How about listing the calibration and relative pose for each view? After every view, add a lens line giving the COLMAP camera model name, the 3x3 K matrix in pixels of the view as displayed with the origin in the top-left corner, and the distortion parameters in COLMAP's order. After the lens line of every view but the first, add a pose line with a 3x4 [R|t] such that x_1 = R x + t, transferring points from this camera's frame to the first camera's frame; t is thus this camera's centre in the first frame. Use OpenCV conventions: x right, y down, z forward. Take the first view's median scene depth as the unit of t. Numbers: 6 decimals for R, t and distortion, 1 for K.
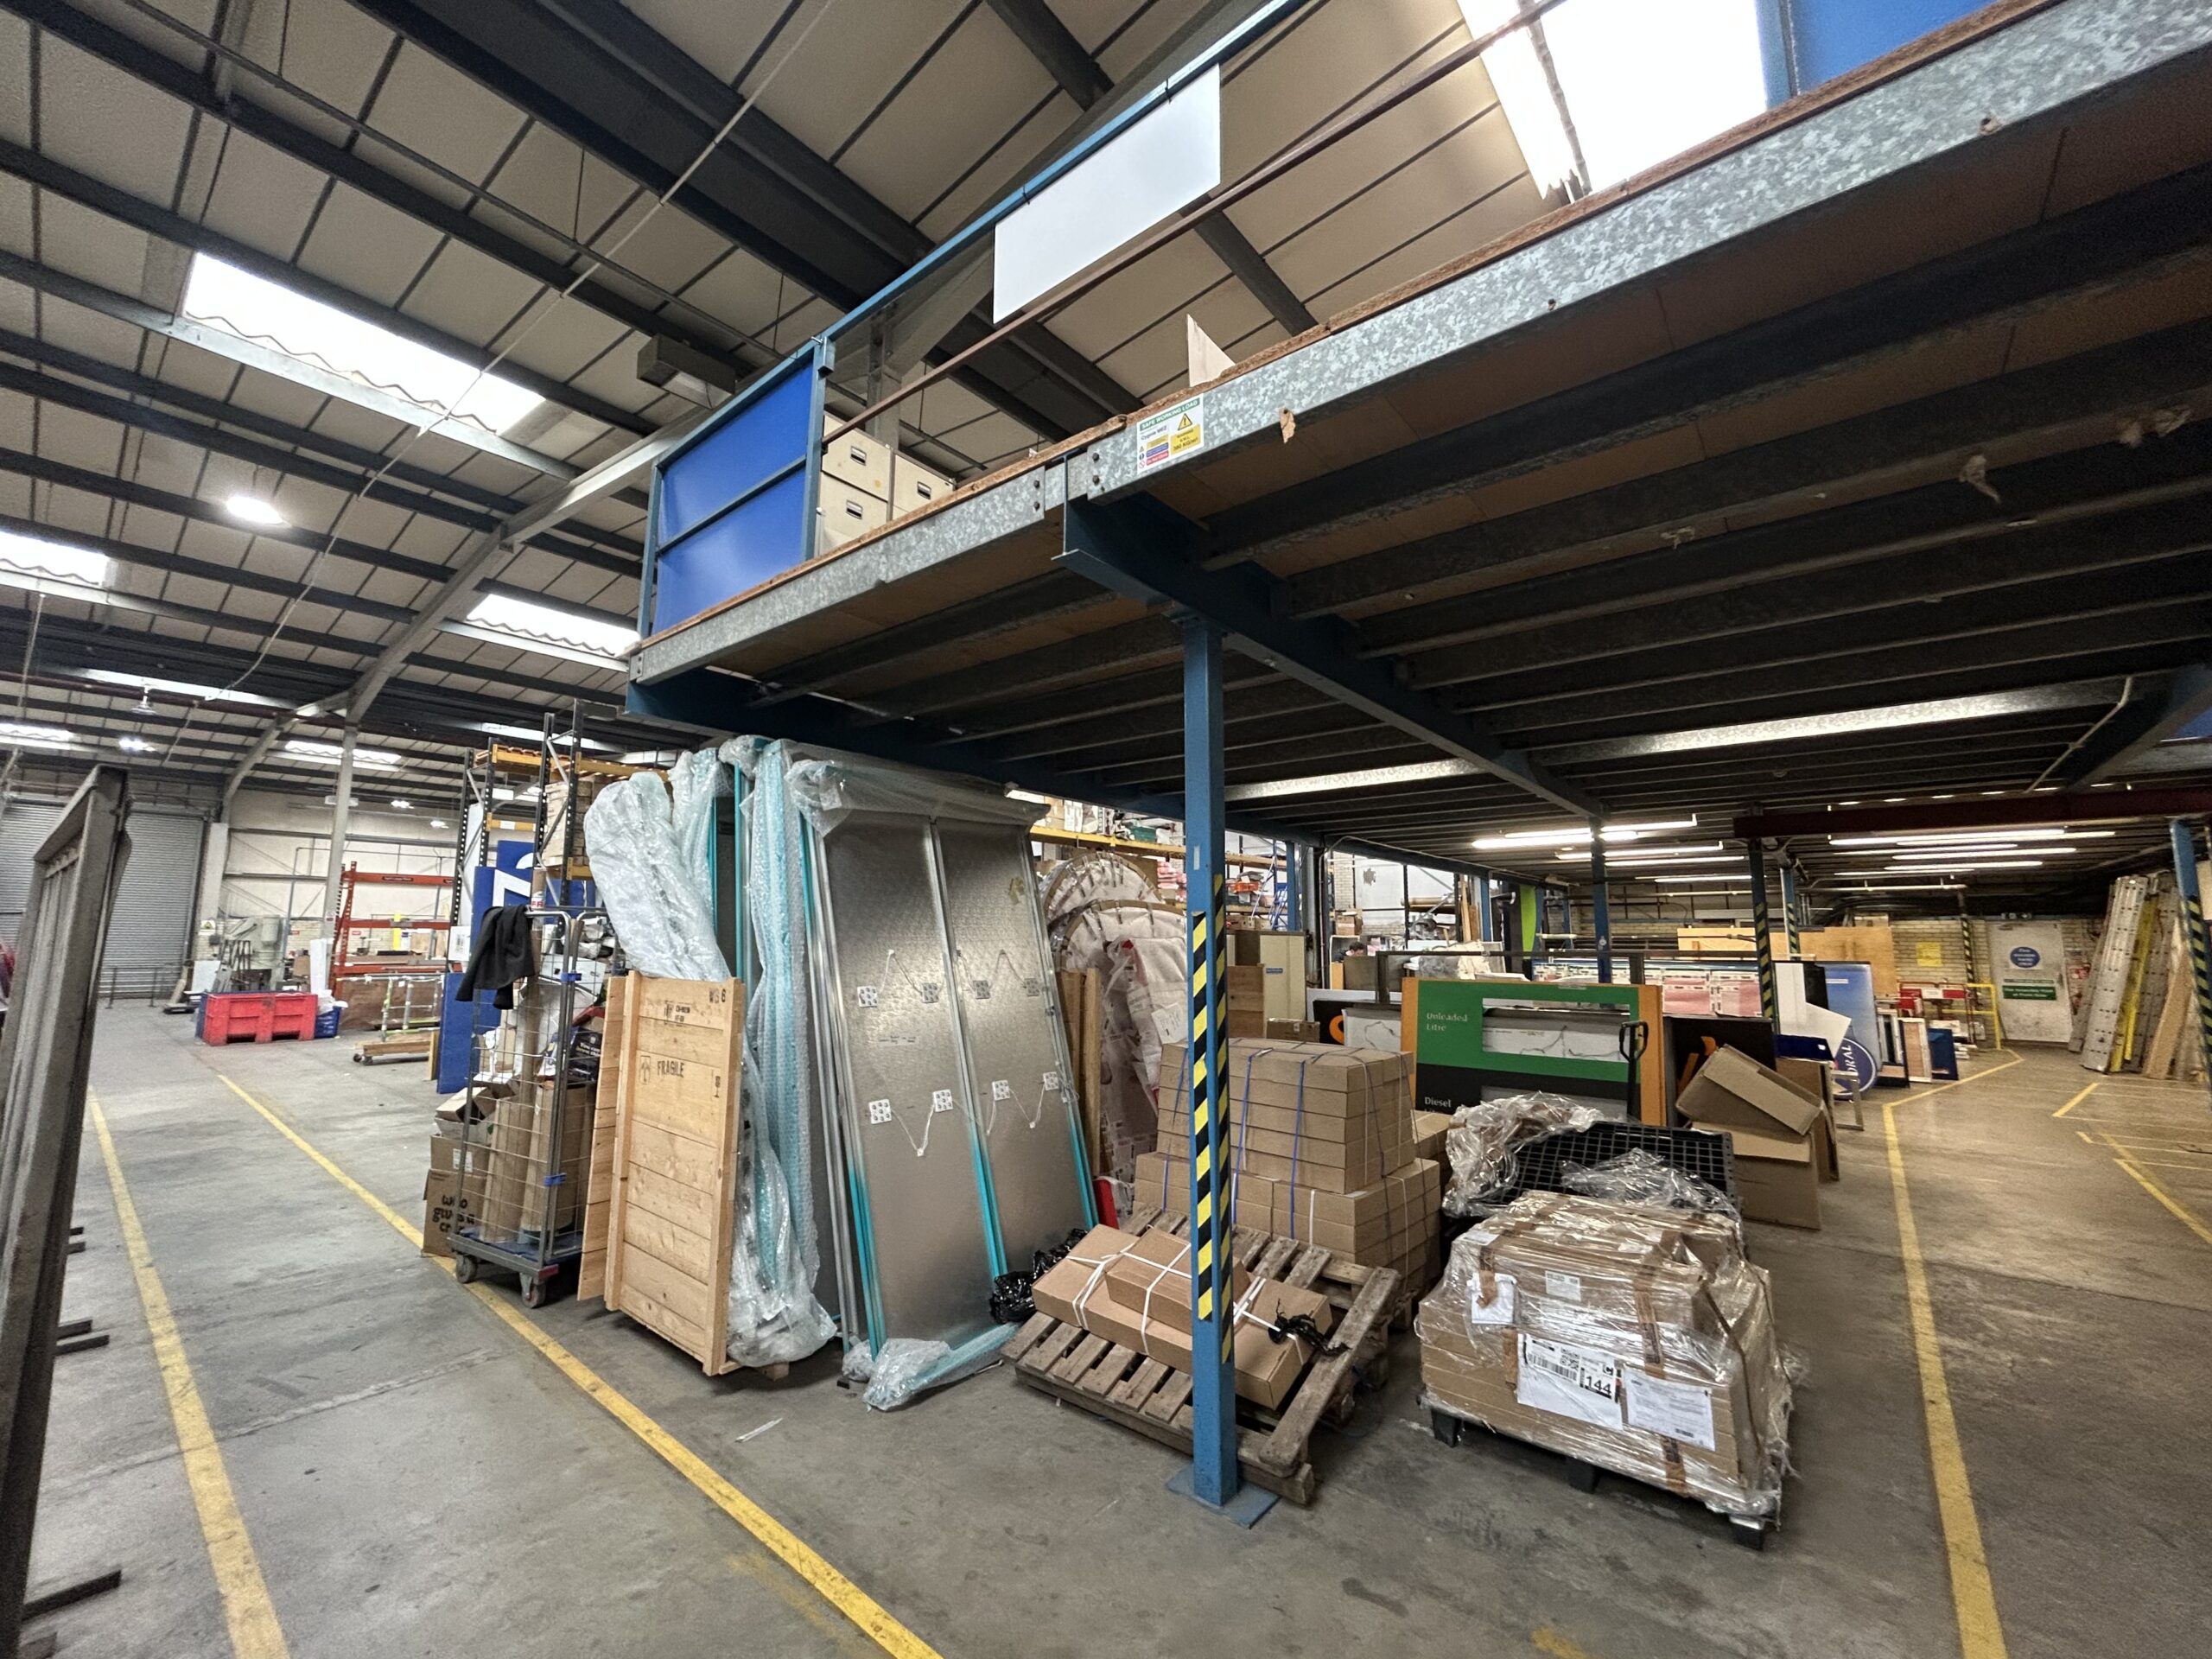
lens RADIAL K [[894.5, 0, 1105.2], [0, 894.5, 827.0], [0, 0, 1]] dist [-0.006798, 0.003486]
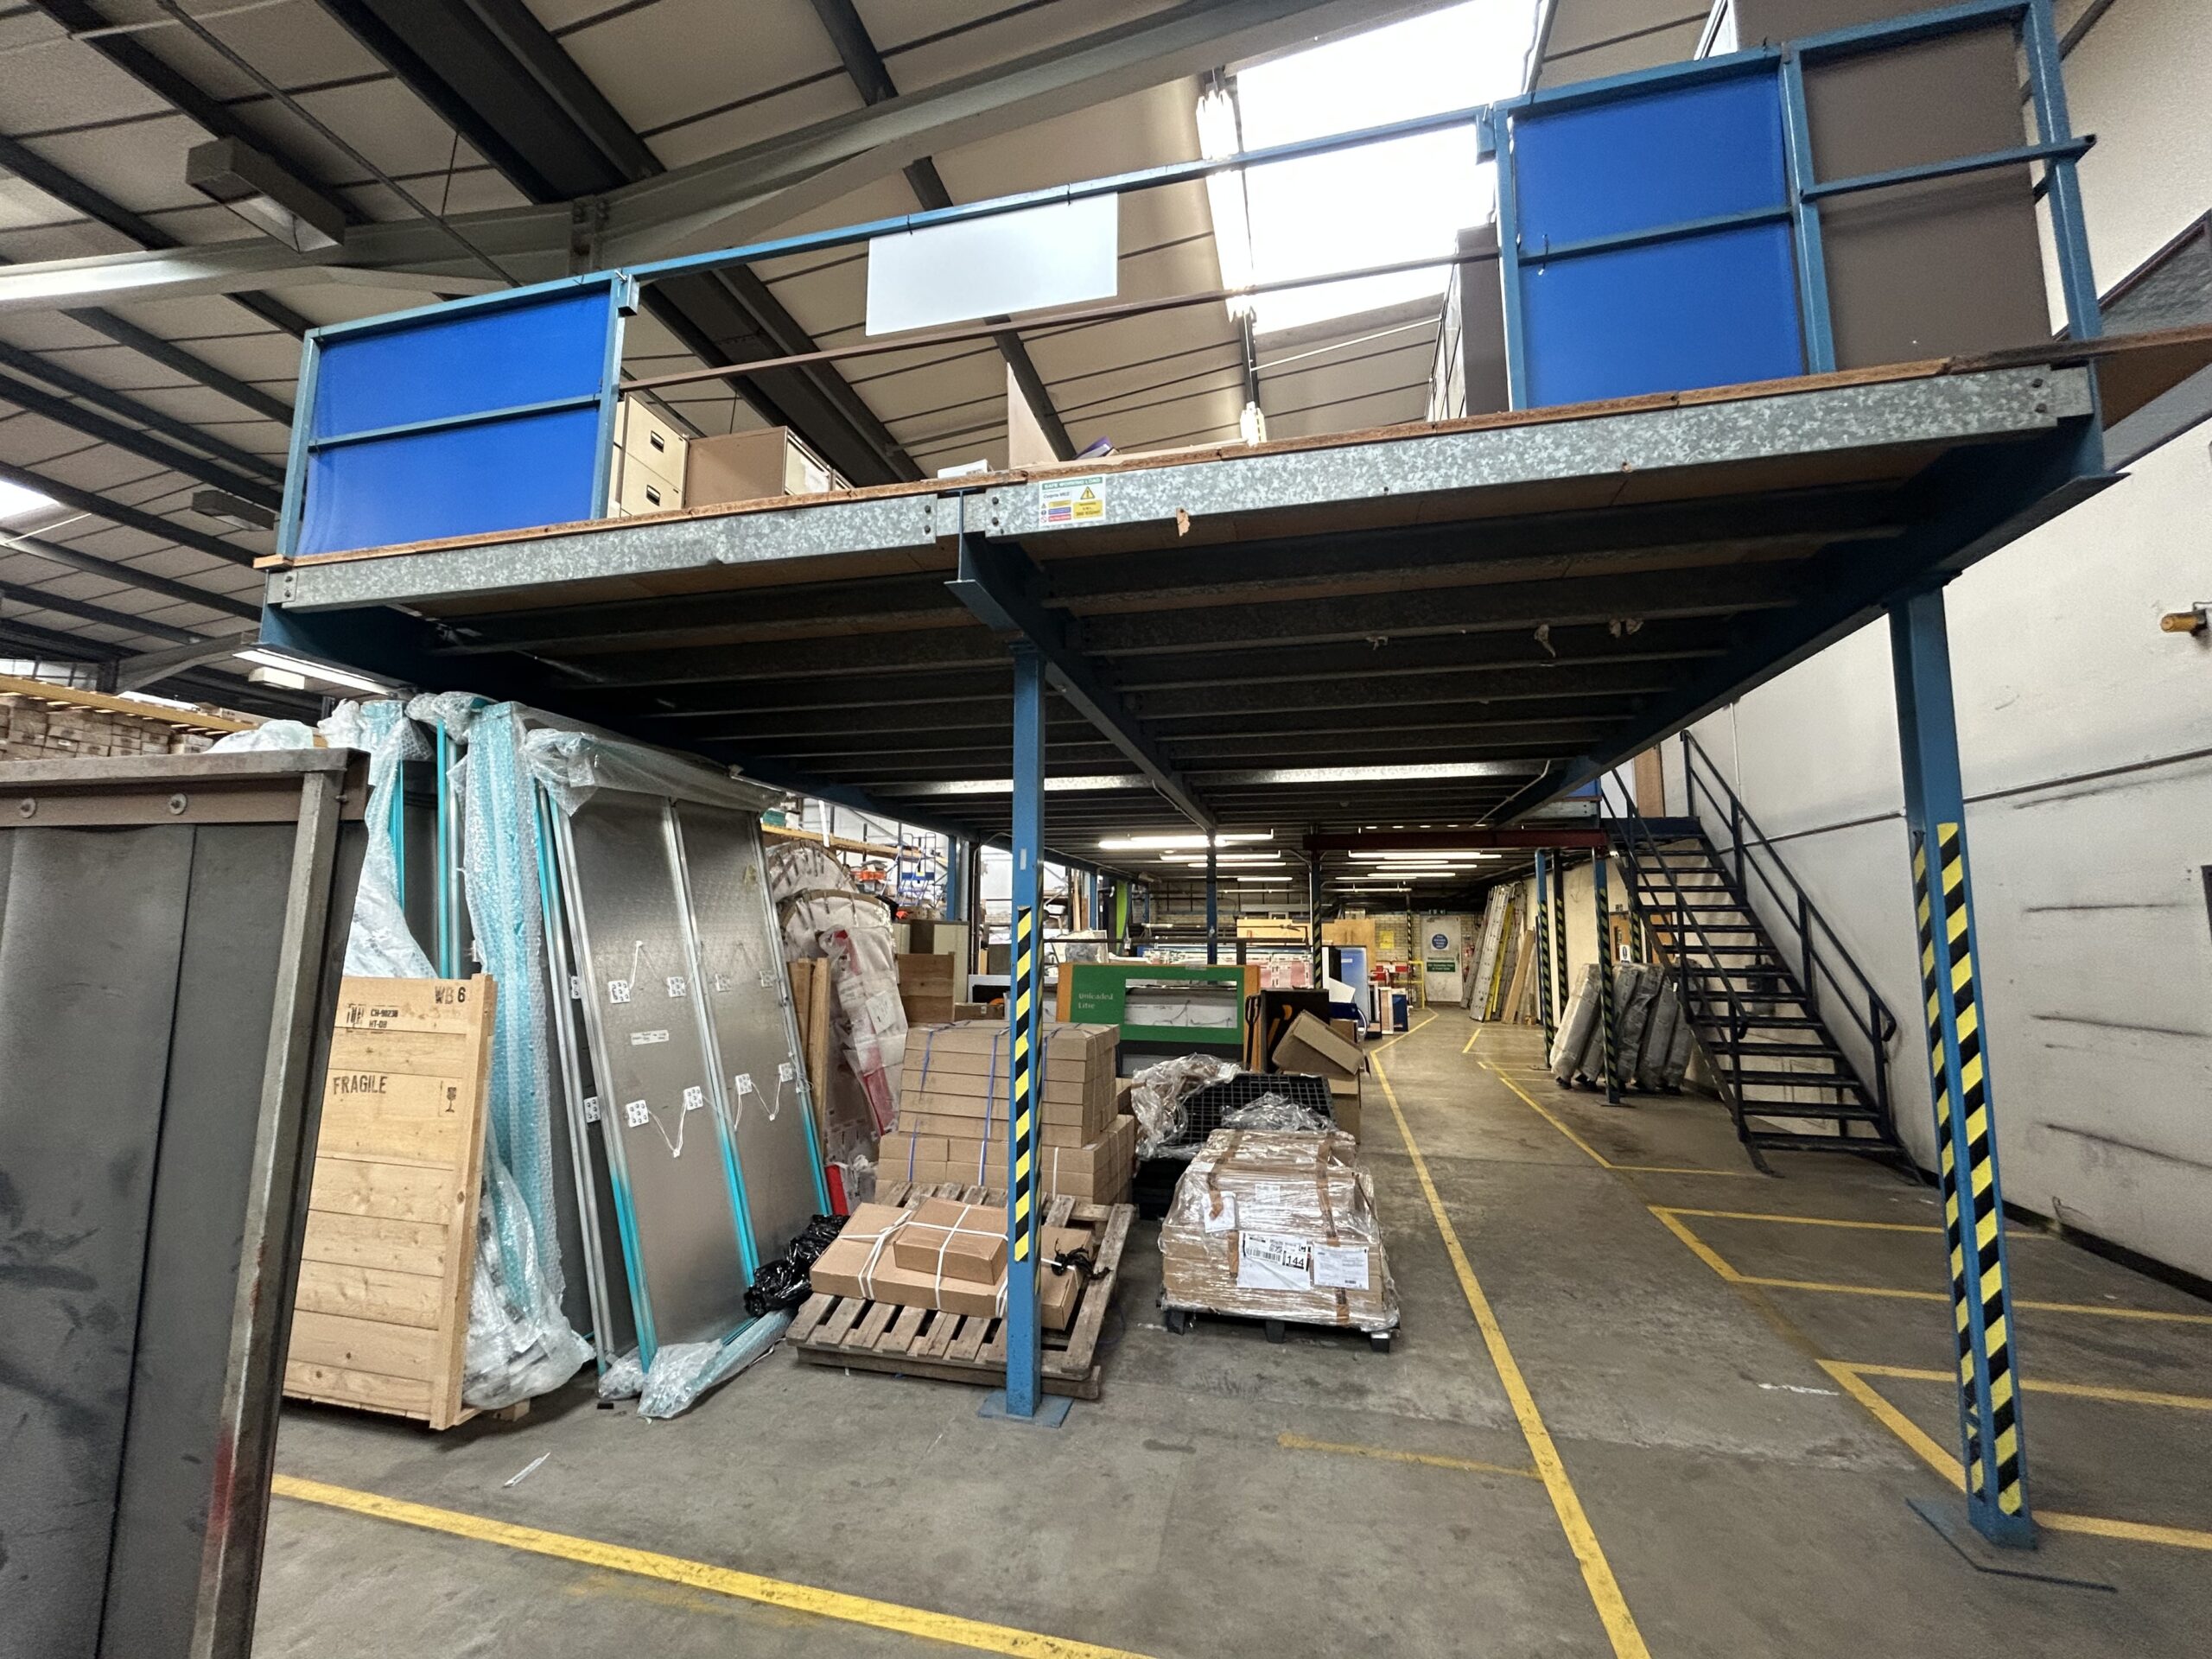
lens RADIAL K [[894.5, 0, 1105.2], [0, 894.5, 827.0], [0, 0, 1]] dist [-0.006798, 0.003486]
pose [[0.894800, 0.050791, 0.443568, -0.270061], [-0.056744, 0.998389, 0.000147, -0.010752], [-0.442846, -0.025301, 0.896241, -0.053969]]
